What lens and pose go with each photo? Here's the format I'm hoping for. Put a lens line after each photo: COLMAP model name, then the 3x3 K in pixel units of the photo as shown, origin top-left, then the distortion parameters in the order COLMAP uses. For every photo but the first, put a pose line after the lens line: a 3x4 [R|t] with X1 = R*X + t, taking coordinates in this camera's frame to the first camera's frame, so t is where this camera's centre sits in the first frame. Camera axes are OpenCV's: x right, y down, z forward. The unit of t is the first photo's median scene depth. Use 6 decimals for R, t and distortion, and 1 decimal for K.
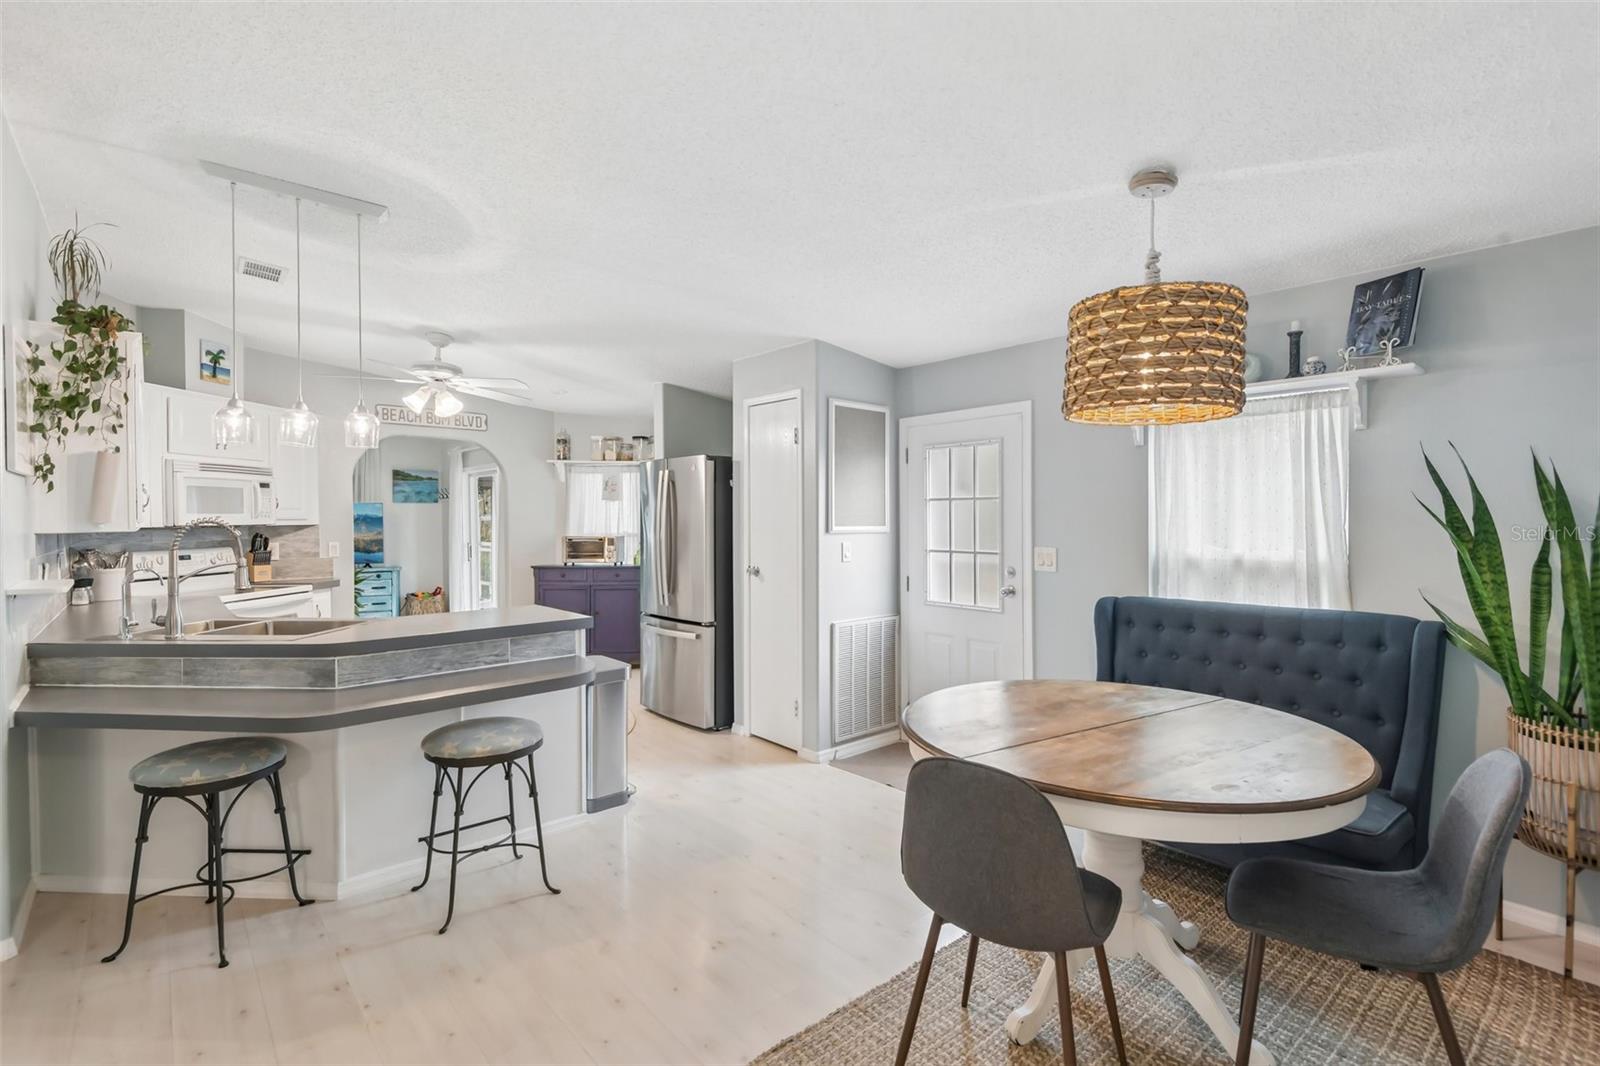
lens RADIAL K [[749.2, 0, 795.1], [0, 749.2, 522.6], [0, 0, 1]] dist [0.026550, -0.020553]
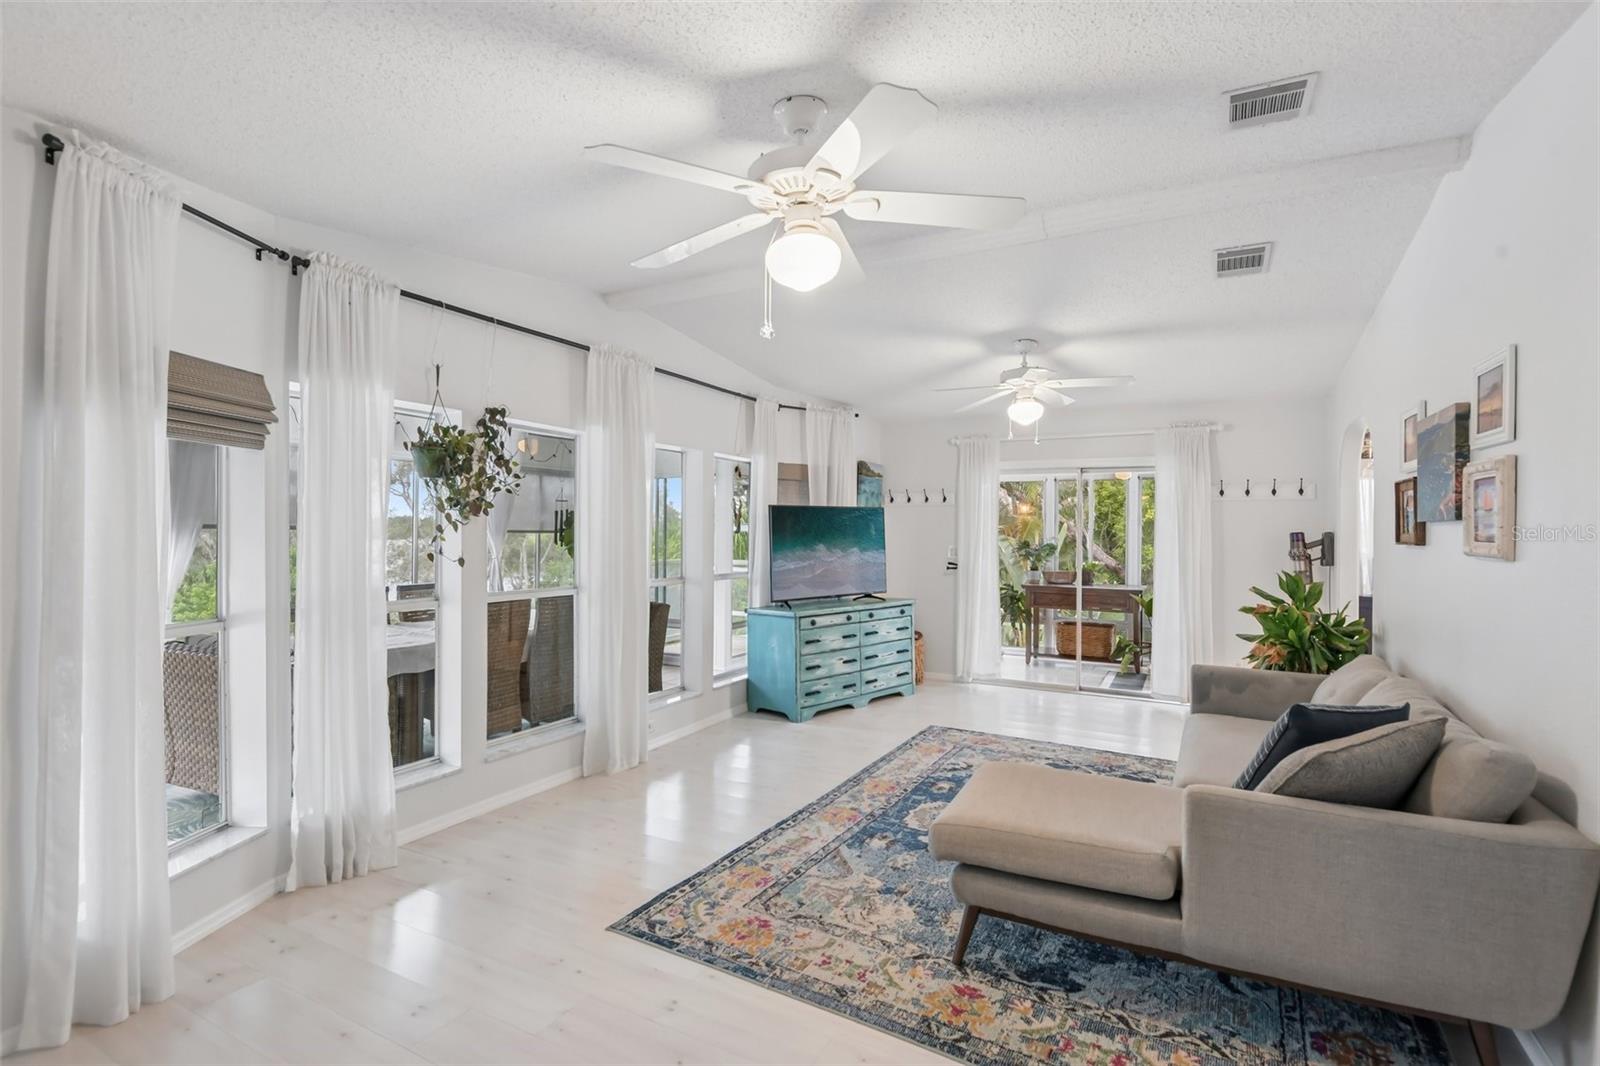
lens RADIAL K [[749.2, 0, 796.3], [0, 749.2, 541.9], [0, 0, 1]] dist [0.026550, -0.020553]
pose [[0.934041, 0.009730, 0.357032, -1.775824], [-0.012410, 0.999909, 0.005215, 0.004344], [-0.356949, -0.009301, 0.934078, 0.745120]]
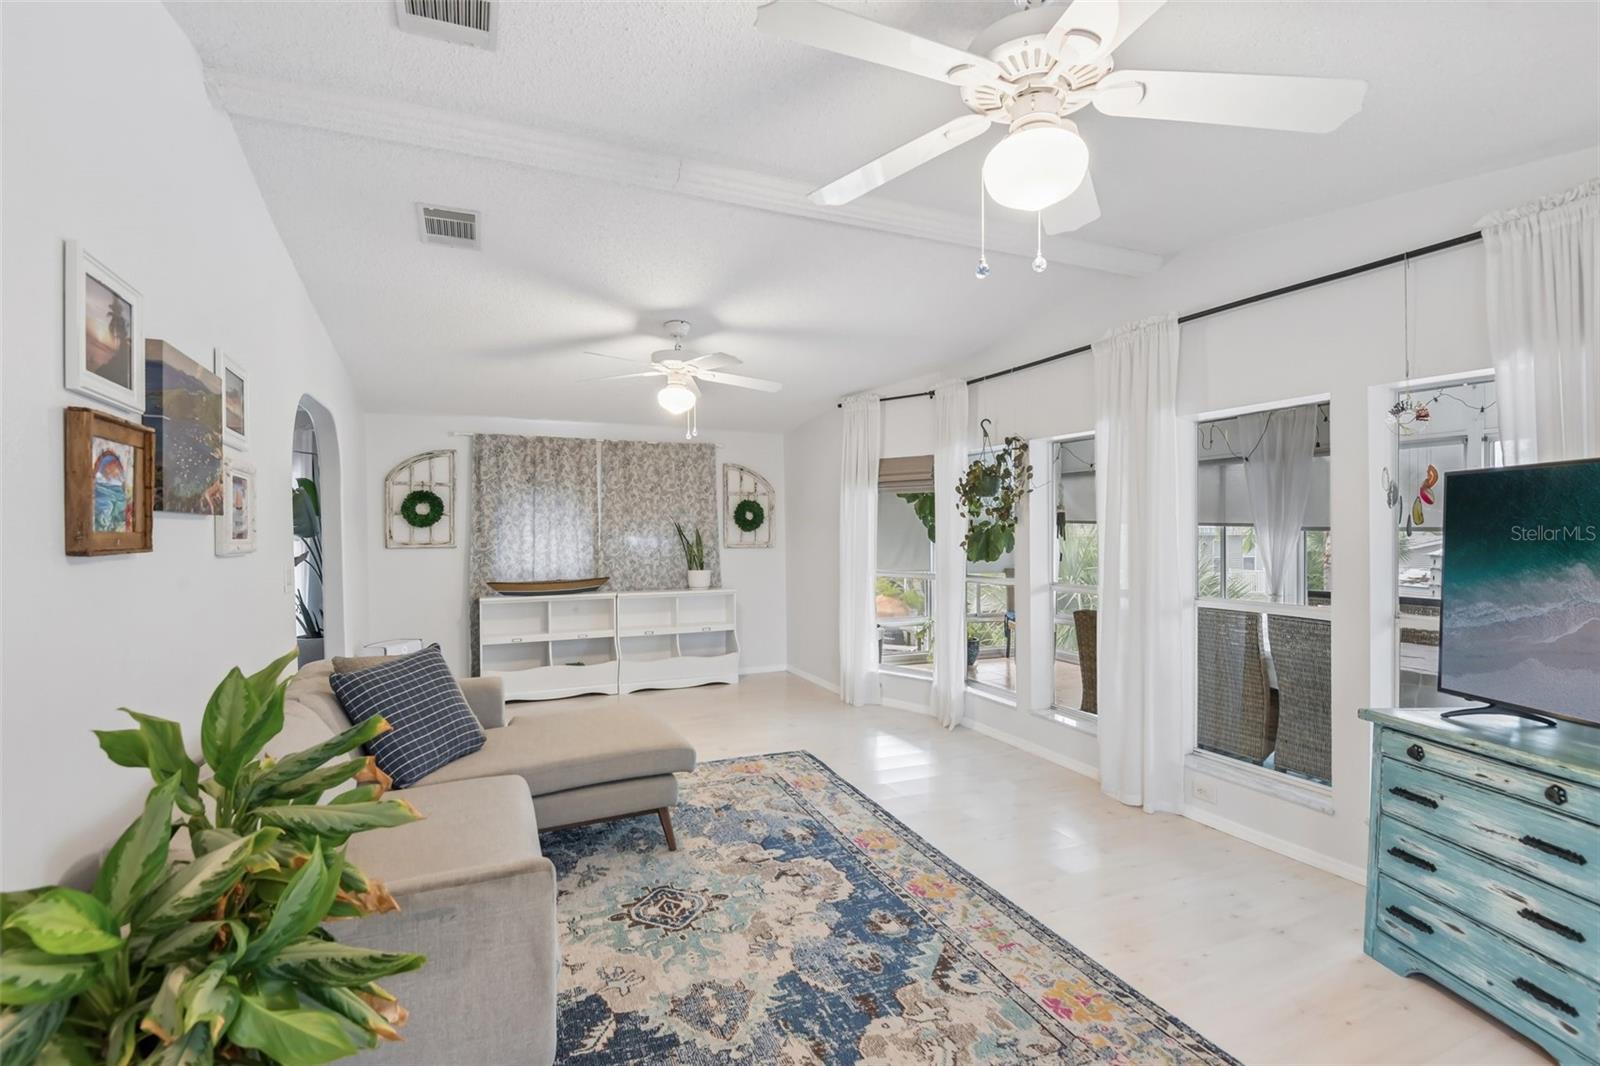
lens RADIAL K [[749.2, 0, 797.1], [0, 749.2, 531.6], [0, 0, 1]] dist [0.026550, -0.020553]
pose [[-0.294643, 0.011820, -0.955534, -0.697260], [0.000958, 0.999927, 0.012074, -0.012156], [0.955607, 0.002643, -0.294632, 1.635595]]
